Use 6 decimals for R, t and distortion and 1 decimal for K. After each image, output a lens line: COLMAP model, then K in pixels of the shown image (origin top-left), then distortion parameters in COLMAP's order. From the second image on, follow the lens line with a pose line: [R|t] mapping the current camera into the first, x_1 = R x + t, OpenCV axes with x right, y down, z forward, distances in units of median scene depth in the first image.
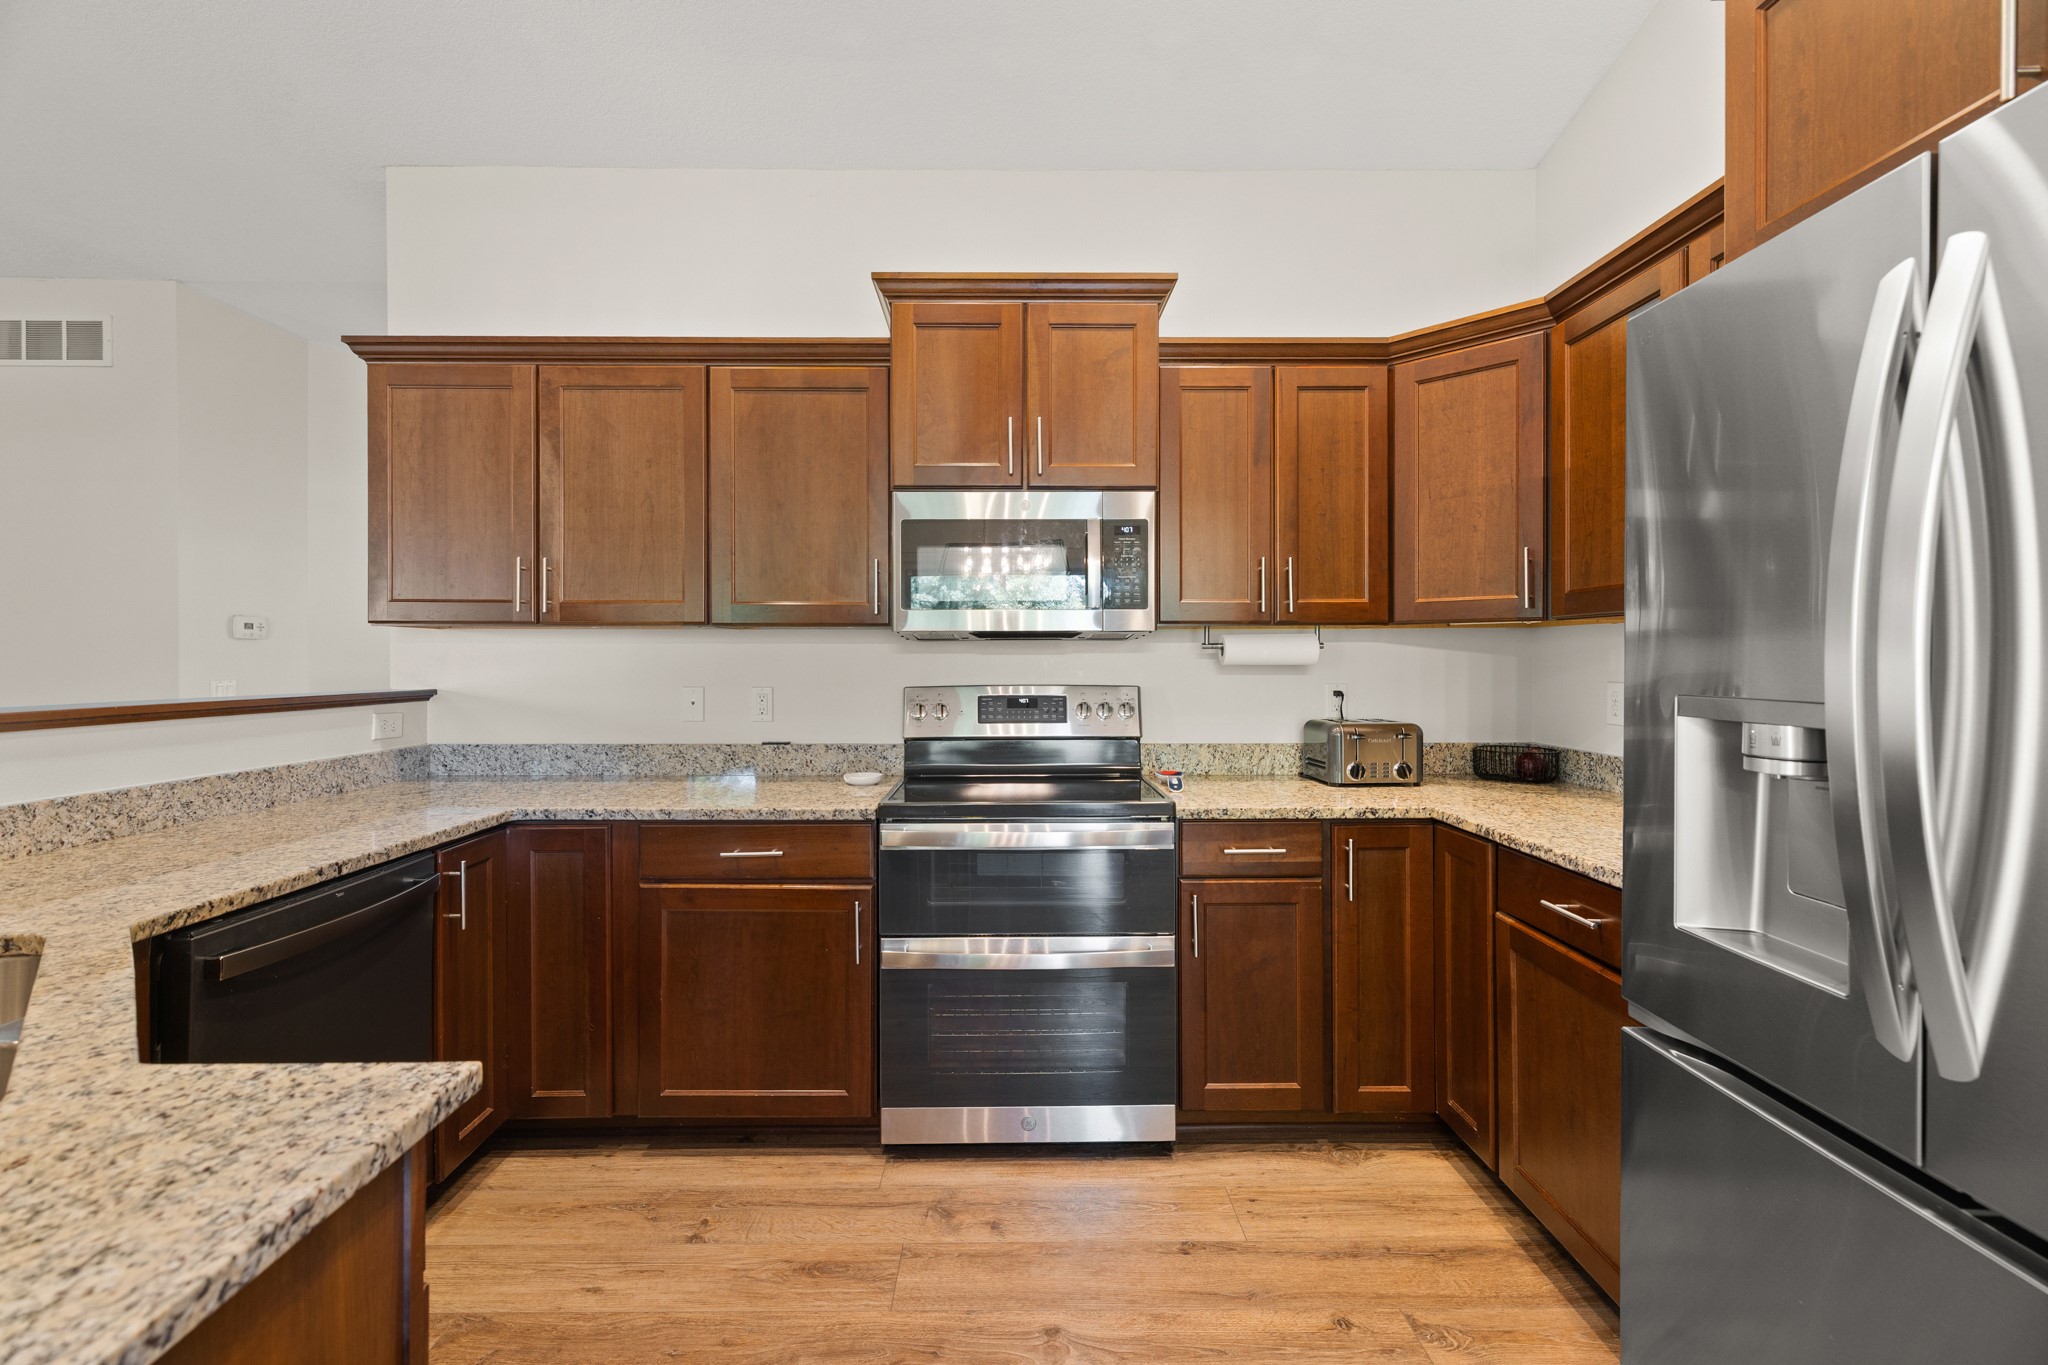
lens RADIAL K [[876.1, 0, 1014.5], [0, 876.1, 663.1], [0, 0, 1]] dist [0.002848, -0.000091]
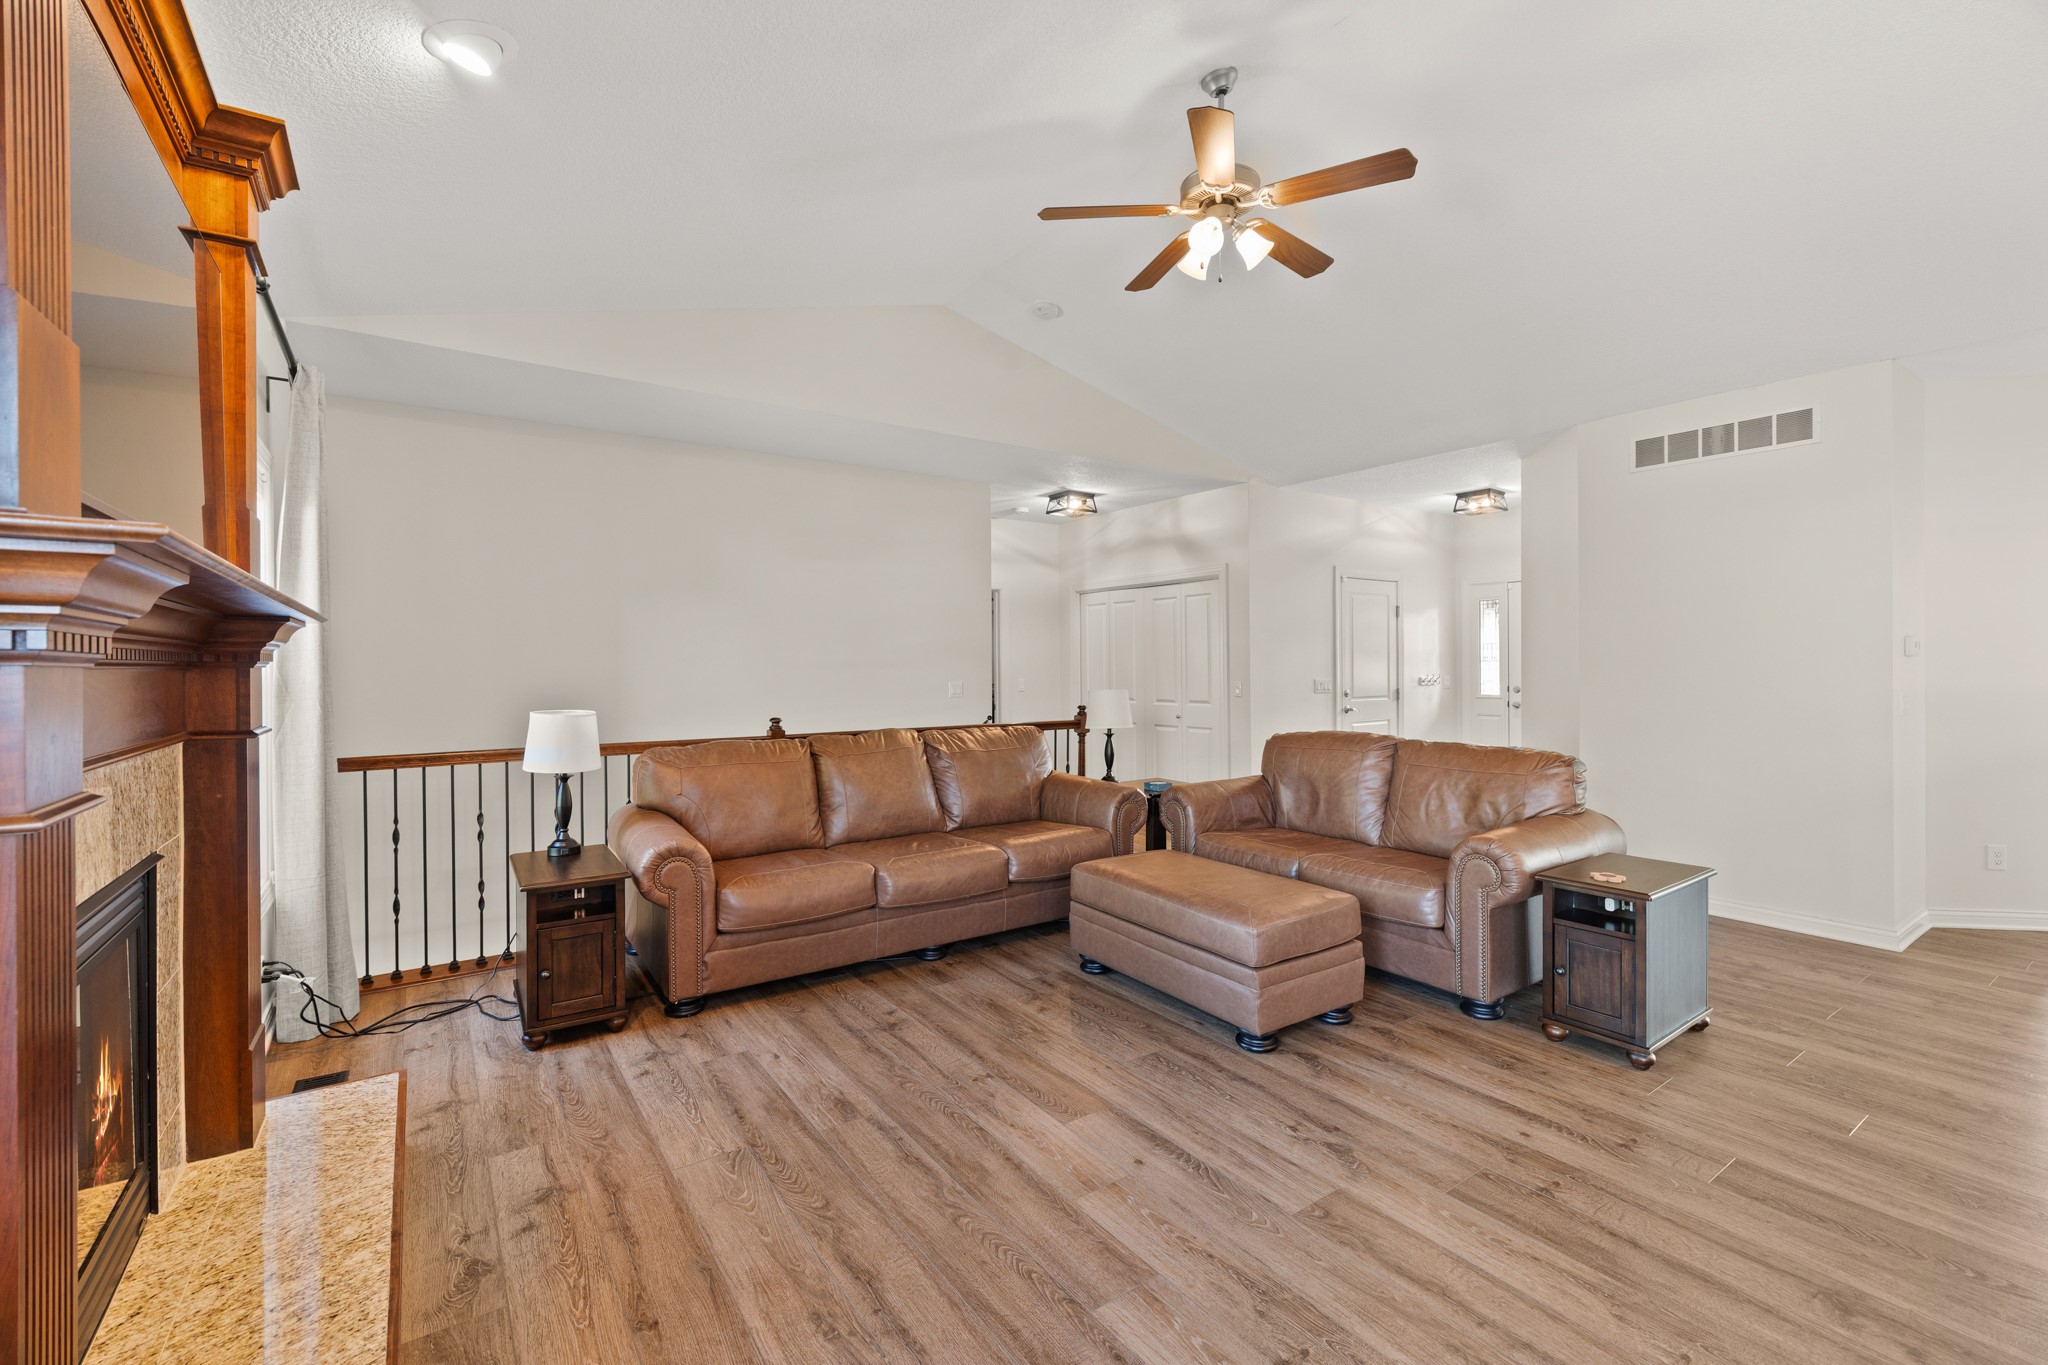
lens RADIAL K [[861.0, 0, 1021.2], [0, 861.0, 668.0], [0, 0, 1]] dist [-0.001417, -0.000261]
pose [[0.568364, -0.002054, -0.822774, -0.963099], [0.008059, 0.999963, 0.003070, -0.036992], [0.822737, -0.008376, 0.568360, -0.944384]]
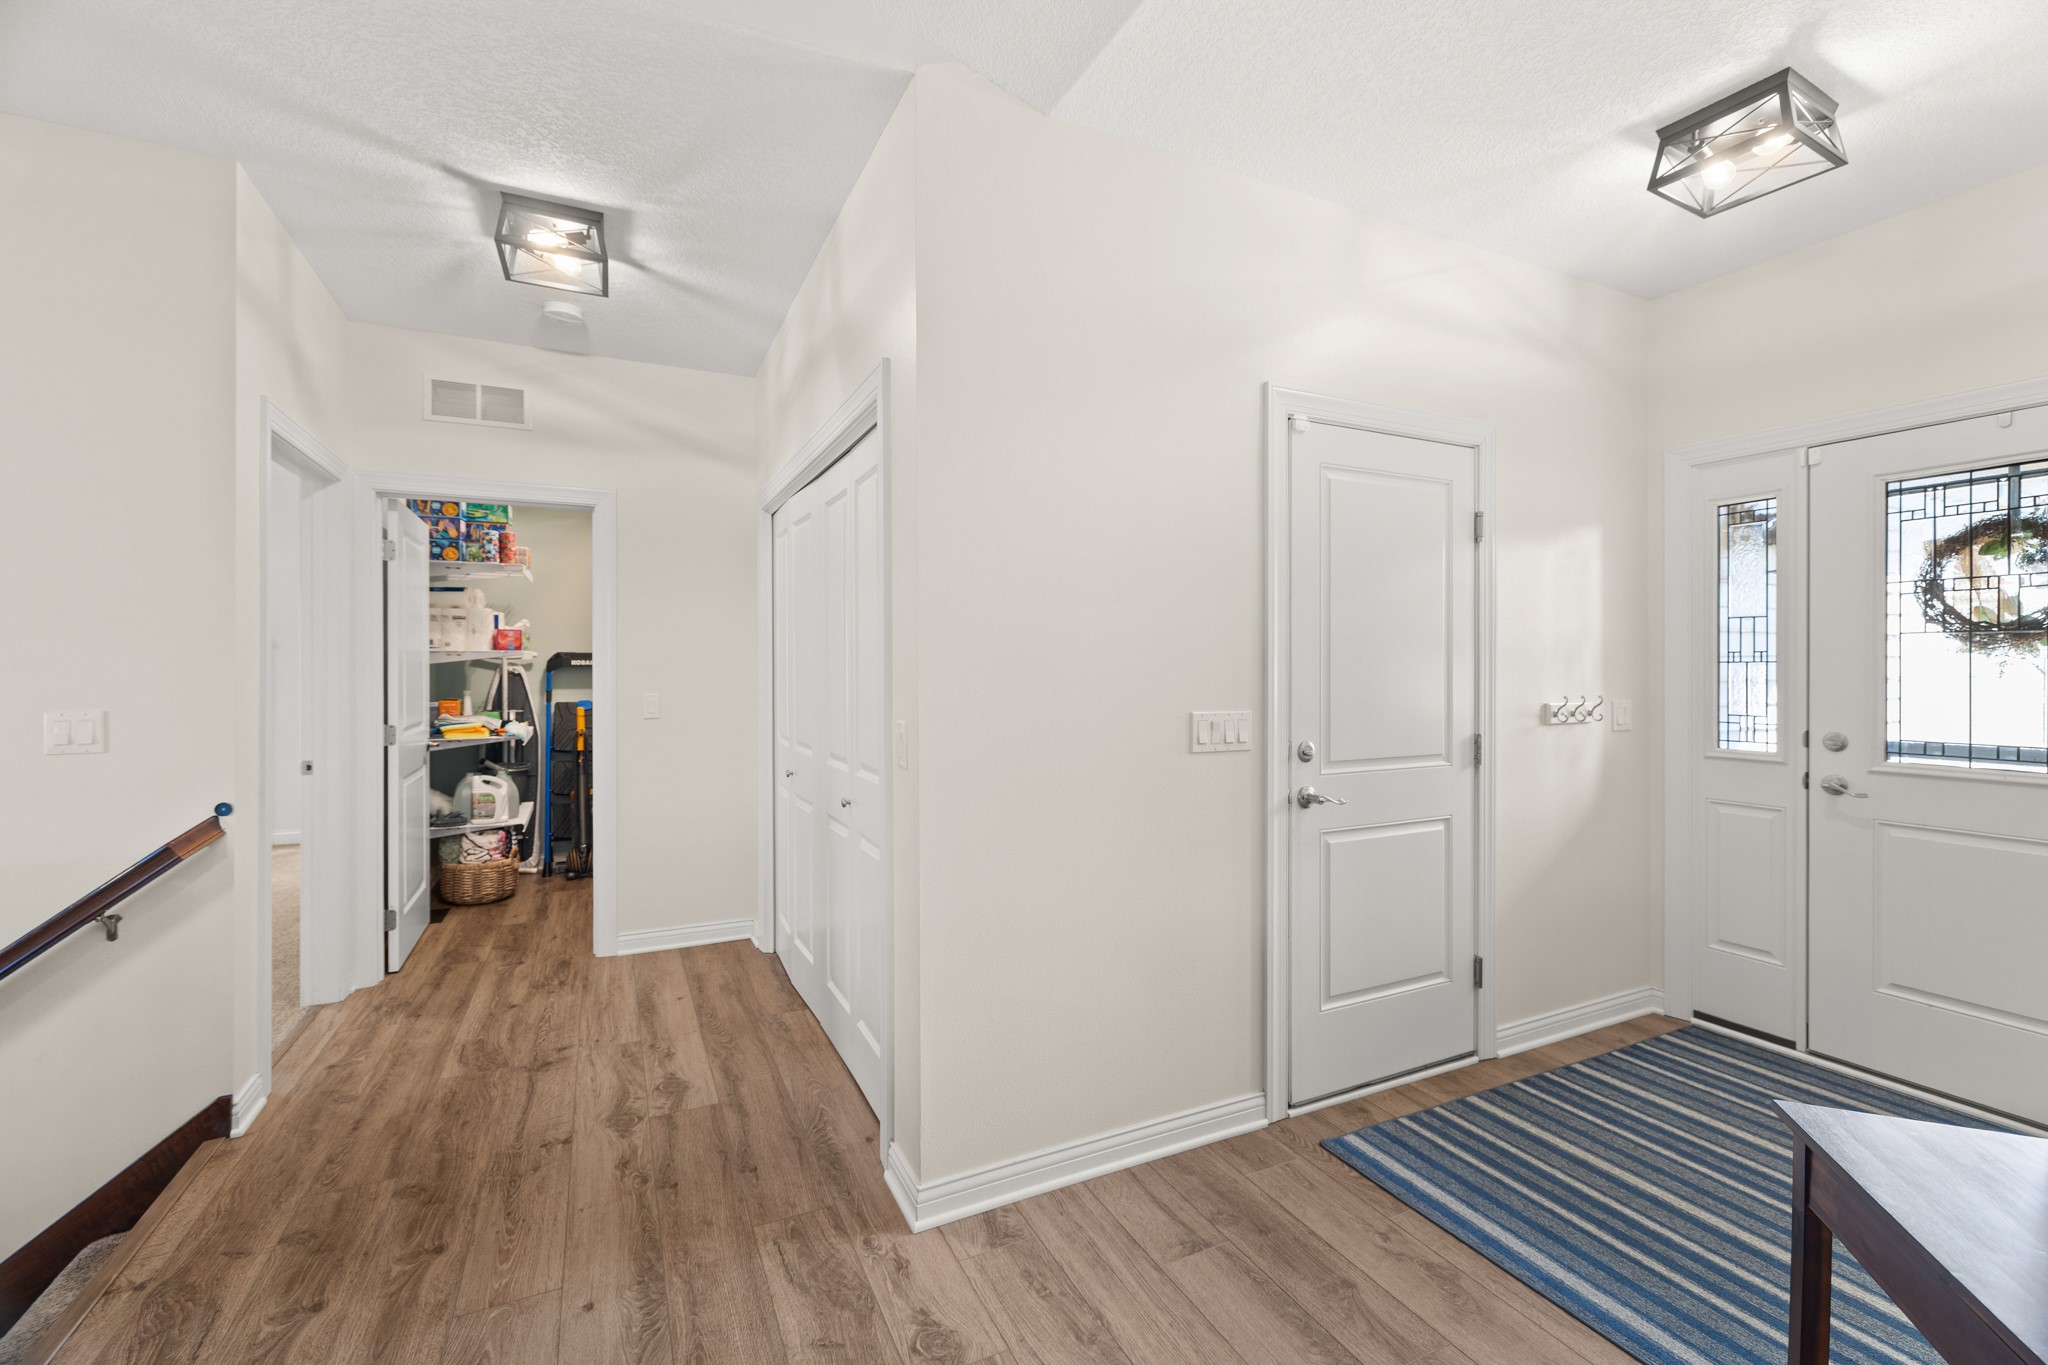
lens RADIAL K [[861.0, 0, 1021.2], [0, 861.0, 668.0], [0, 0, 1]] dist [-0.001417, -0.000261]
pose [[0.431749, 0.002426, -0.901990, -2.032009], [-0.001505, 0.999997, 0.001969, -0.032882], [0.901992, 0.000507, 0.431752, 1.003188]]
